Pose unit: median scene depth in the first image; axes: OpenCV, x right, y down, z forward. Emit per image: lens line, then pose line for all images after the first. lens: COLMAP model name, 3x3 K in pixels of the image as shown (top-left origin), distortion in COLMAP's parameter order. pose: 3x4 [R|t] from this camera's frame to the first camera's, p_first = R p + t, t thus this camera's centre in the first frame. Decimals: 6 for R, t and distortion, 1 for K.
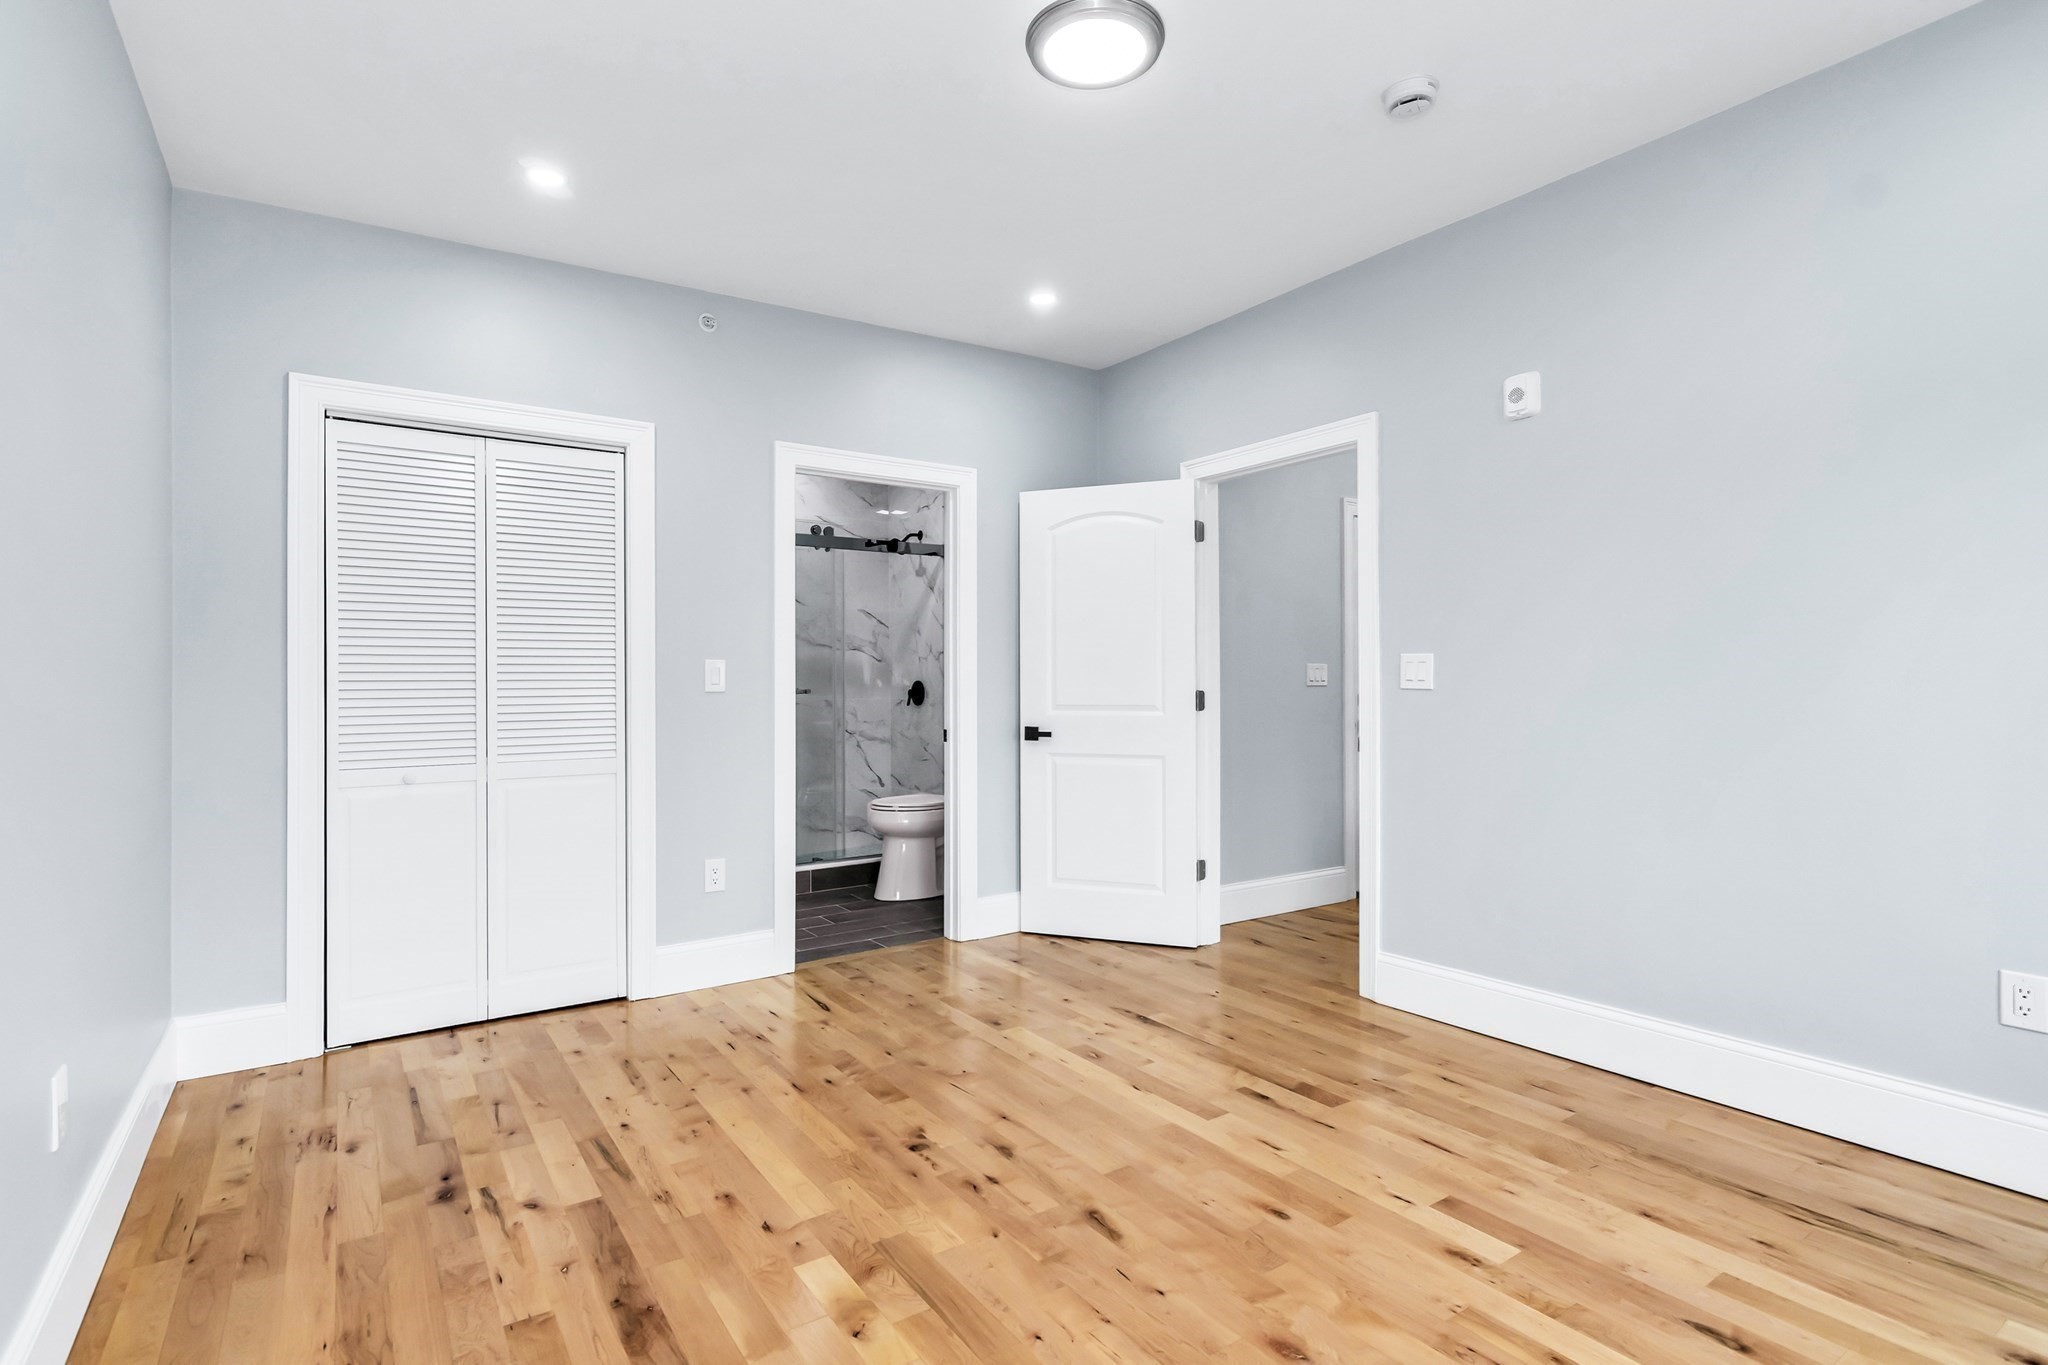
lens RADIAL K [[992.7, 0, 1024.0], [0, 992.7, 682.5], [0, 0, 1]] dist [0.000590, 0.000120]
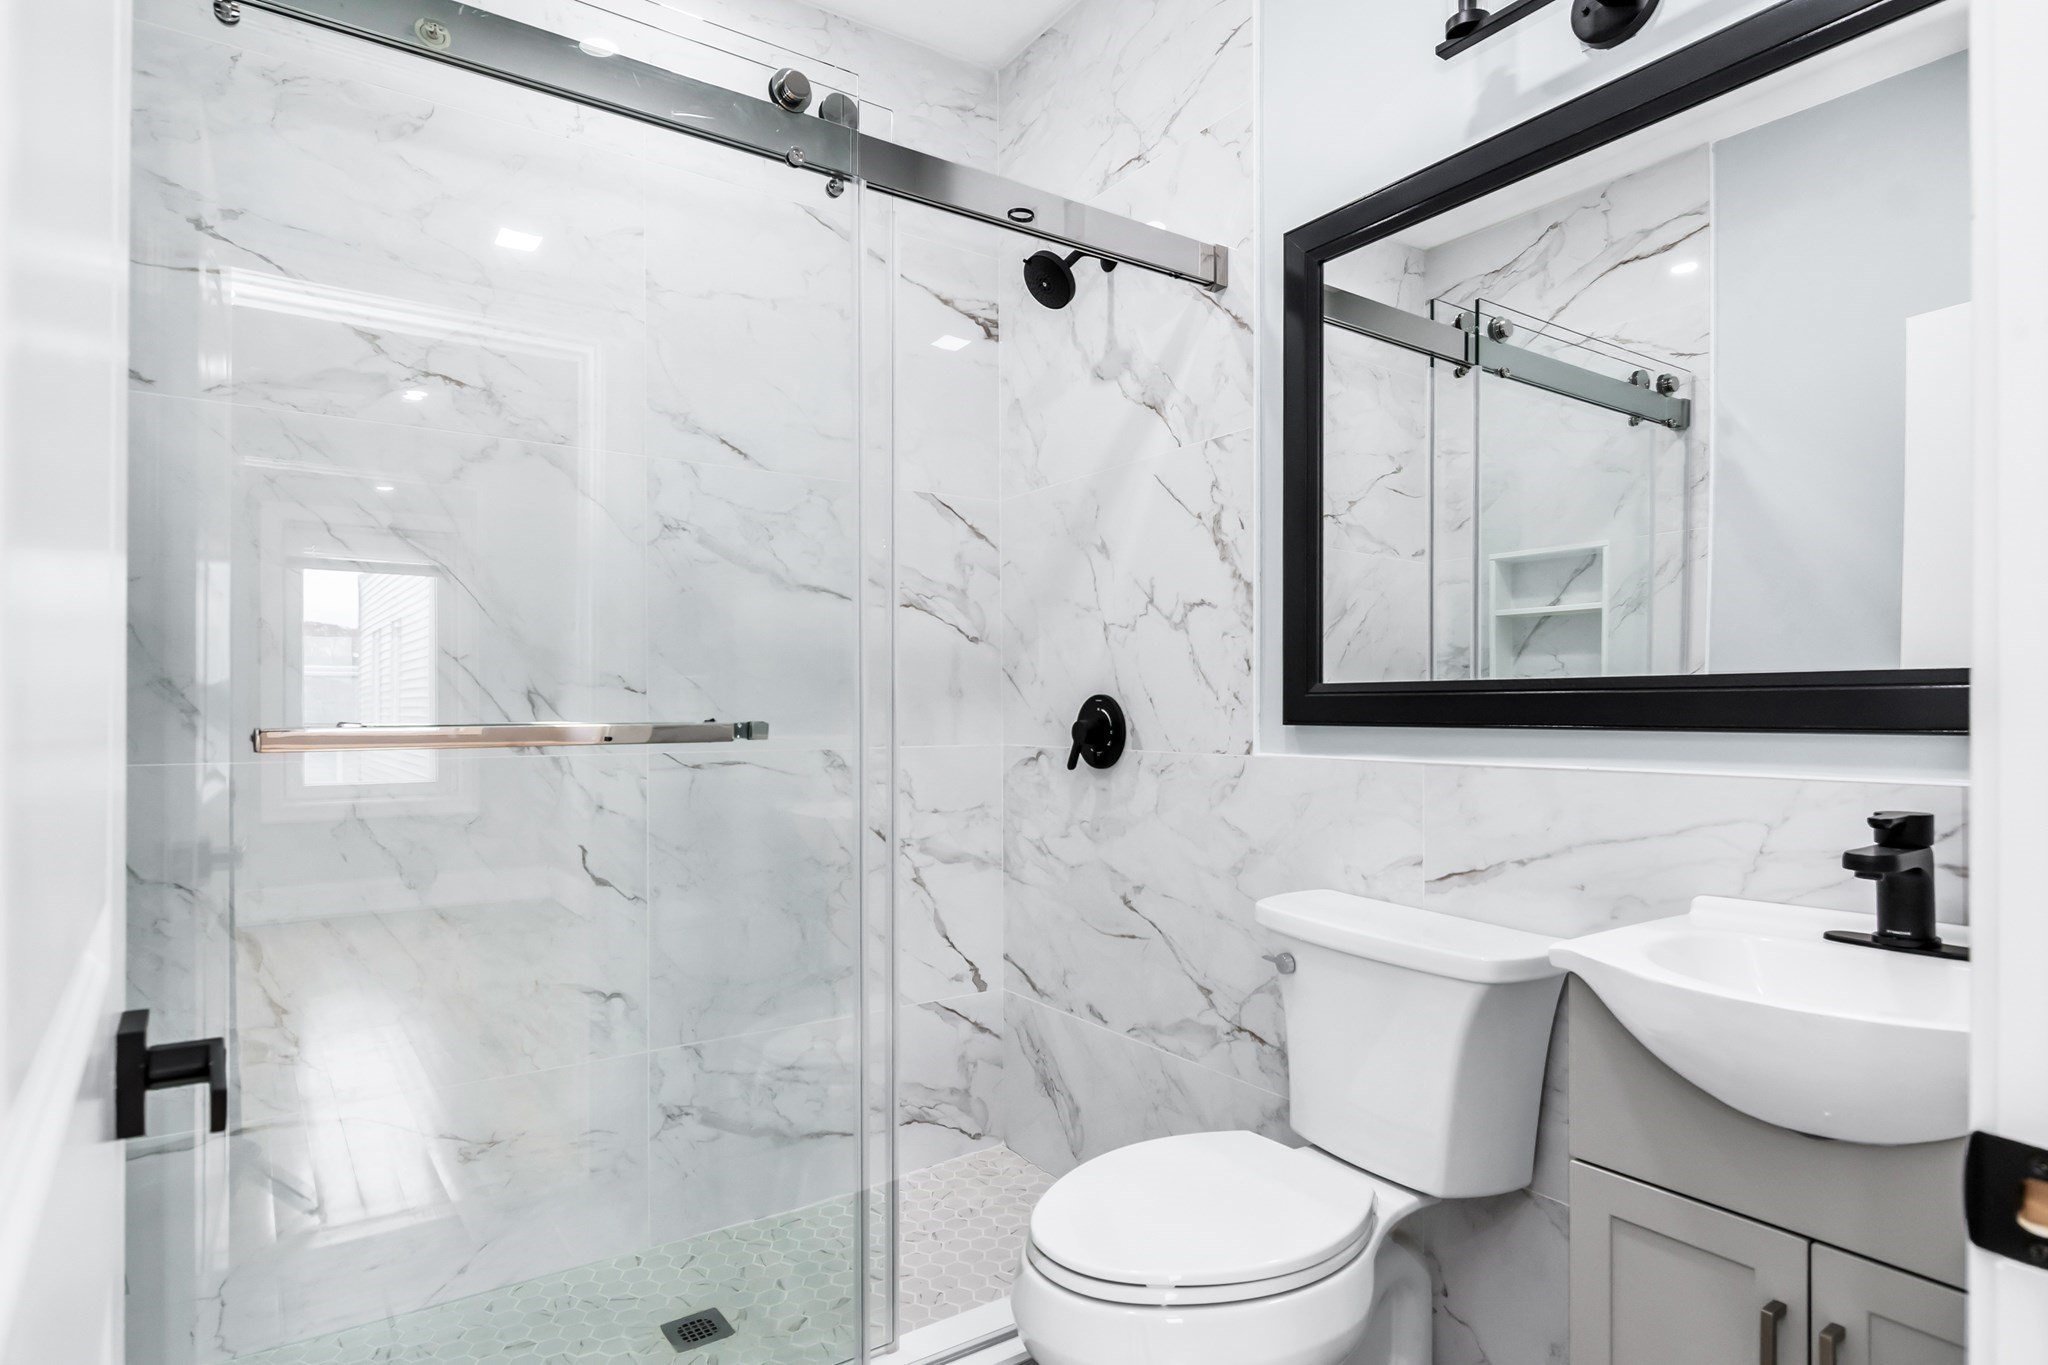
lens RADIAL K [[1102.0, 0, 1026.6], [0, 1102.0, 708.2], [0, 0, 1]] dist [-0.001412, 0.000202]
pose [[0.999936, 0.002313, -0.011085, -0.125660], [-0.002291, 0.999995, 0.001980, 0.001964], [0.011089, -0.001955, 0.999937, 0.618659]]
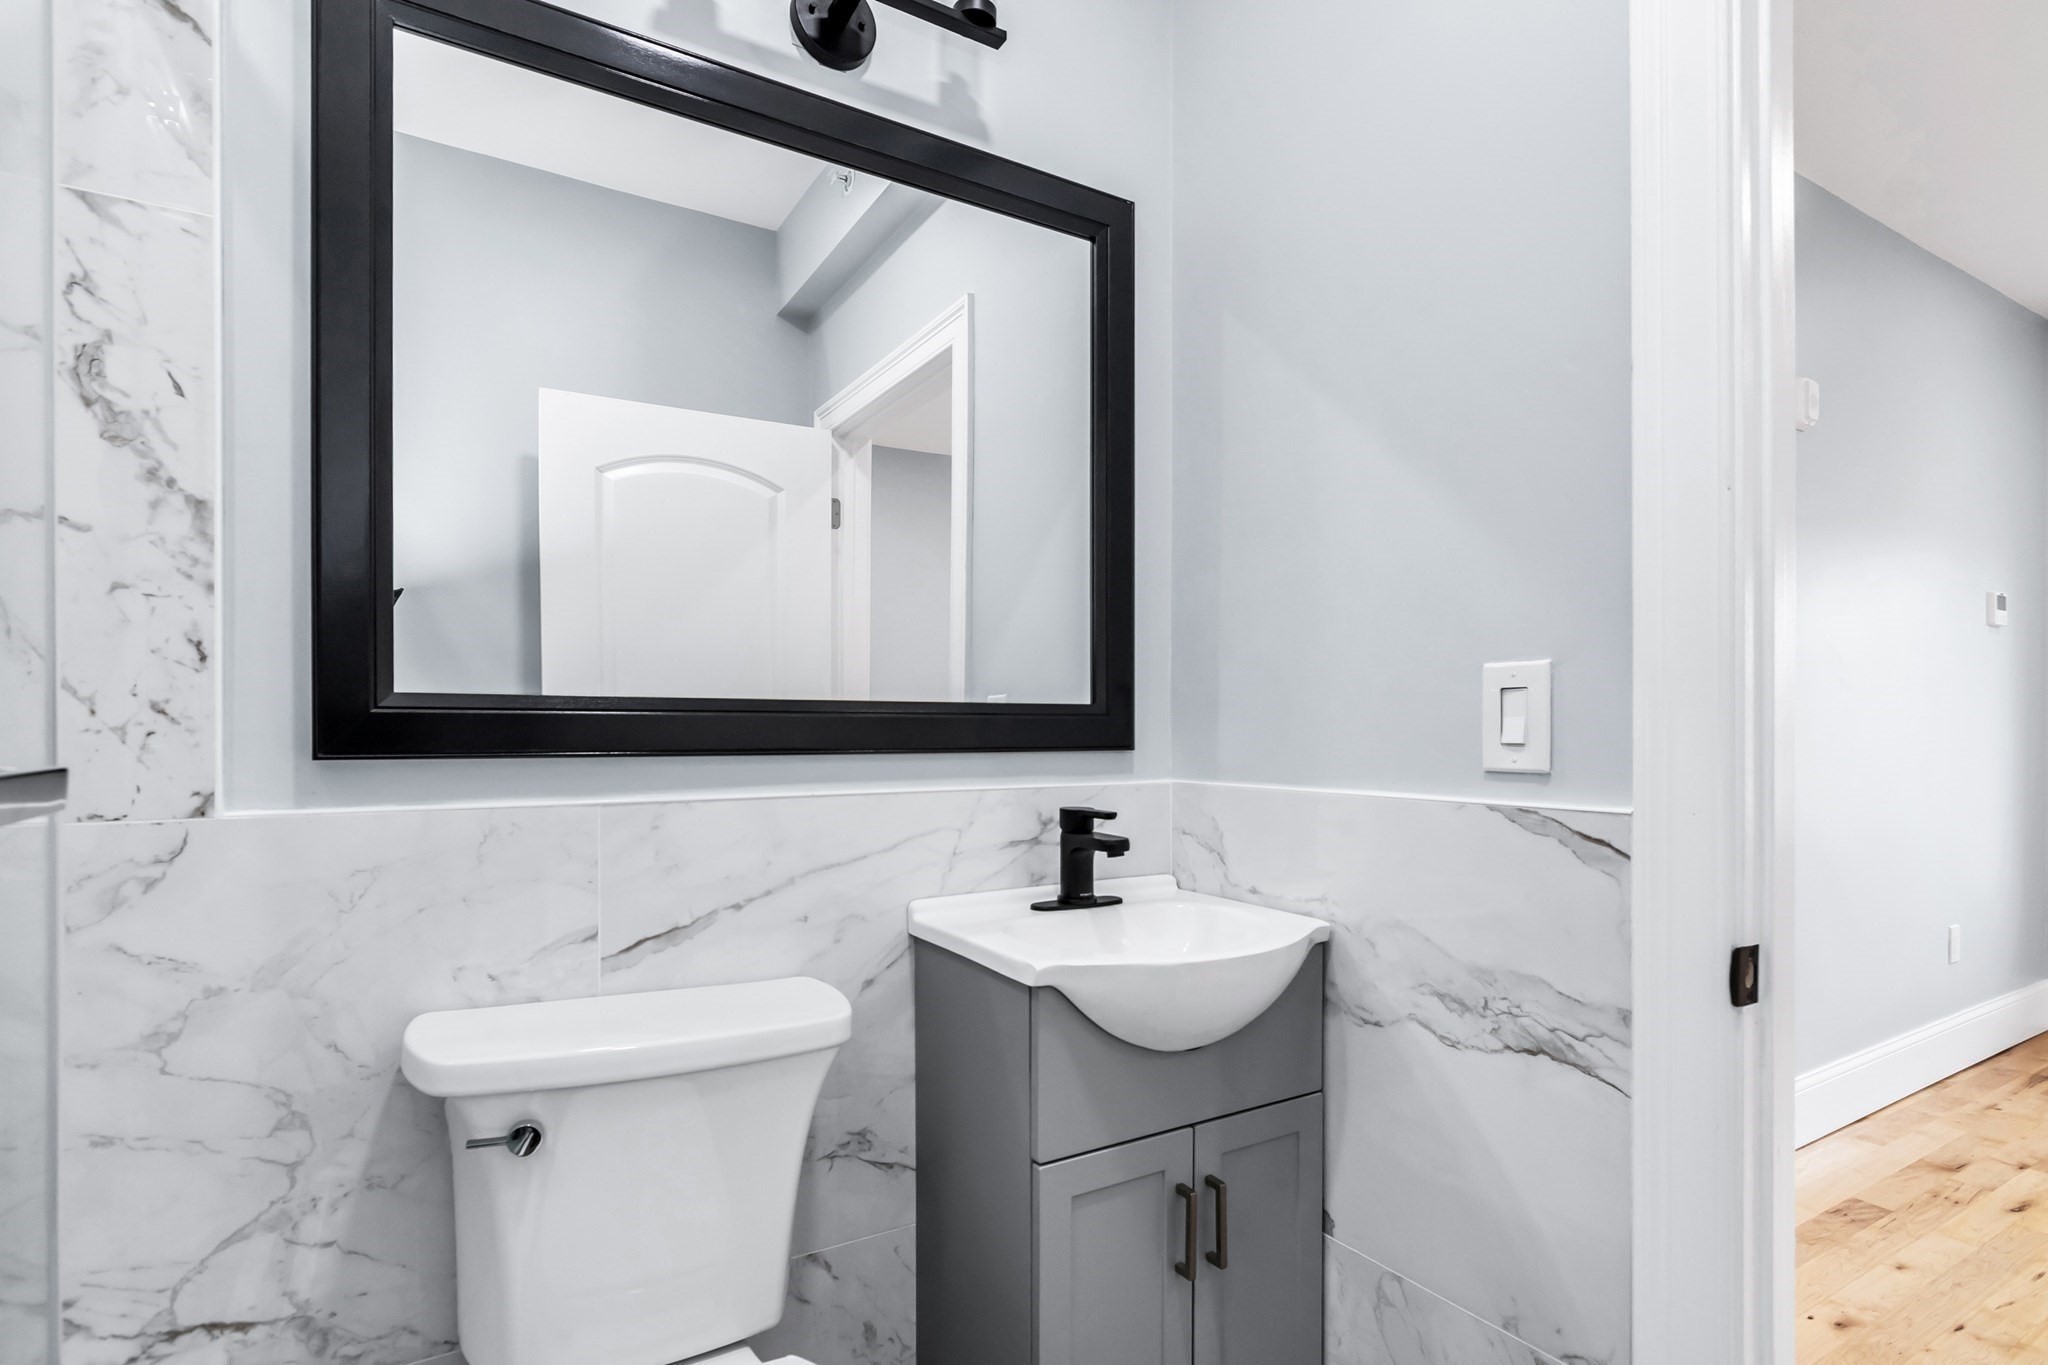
lens RADIAL K [[994.7, 0, 998.4], [0, 994.7, 730.8], [0, 0, 1]] dist [0.000304, 0.000250]
pose [[0.076863, 0.000352, 0.997042, -0.208490], [-0.005723, 0.999984, 0.000088, 0.001640], [-0.997025, -0.005712, 0.076864, 0.796358]]
